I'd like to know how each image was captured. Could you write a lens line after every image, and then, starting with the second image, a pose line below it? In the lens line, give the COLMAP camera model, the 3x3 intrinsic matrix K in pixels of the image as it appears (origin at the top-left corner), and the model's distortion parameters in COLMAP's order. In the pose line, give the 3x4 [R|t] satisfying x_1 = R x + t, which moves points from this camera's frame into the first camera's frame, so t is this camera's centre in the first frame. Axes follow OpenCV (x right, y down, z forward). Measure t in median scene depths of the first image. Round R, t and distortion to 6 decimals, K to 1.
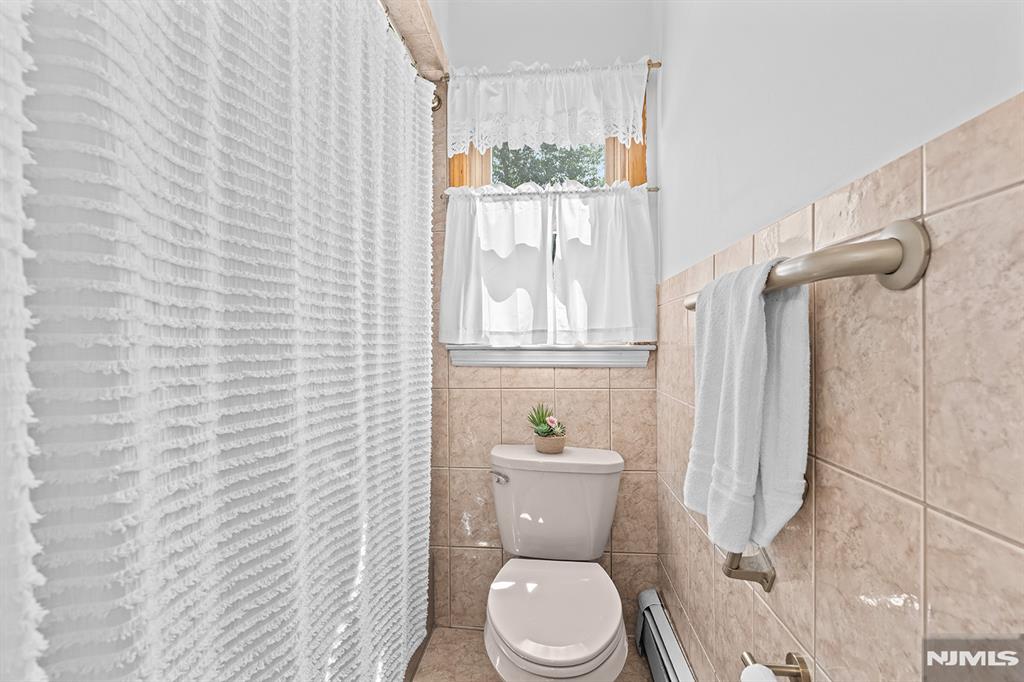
lens RADIAL K [[466.1, 0, 508.7], [0, 466.1, 342.6], [0, 0, 1]] dist [0.000210, 0.000009]
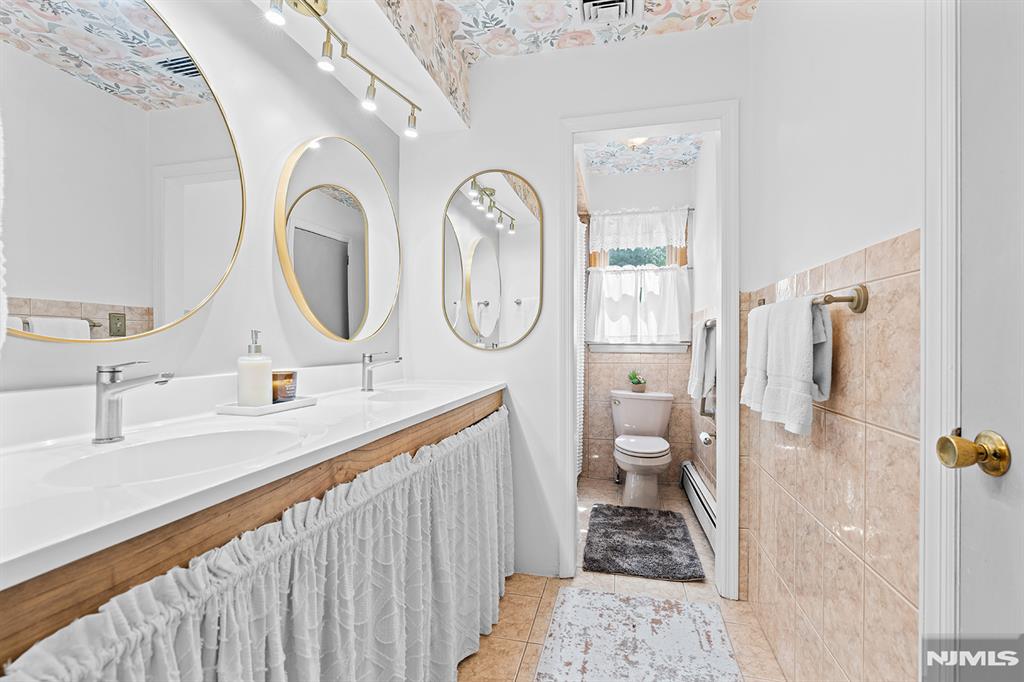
lens RADIAL K [[466.1, 0, 513.0], [0, 466.1, 346.5], [0, 0, 1]] dist [0.000210, 0.000009]
pose [[0.988749, 0.005656, -0.149476, -0.158728], [-0.001840, 0.999669, 0.025659, -0.029990], [0.149571, -0.025095, 0.988432, -1.176574]]
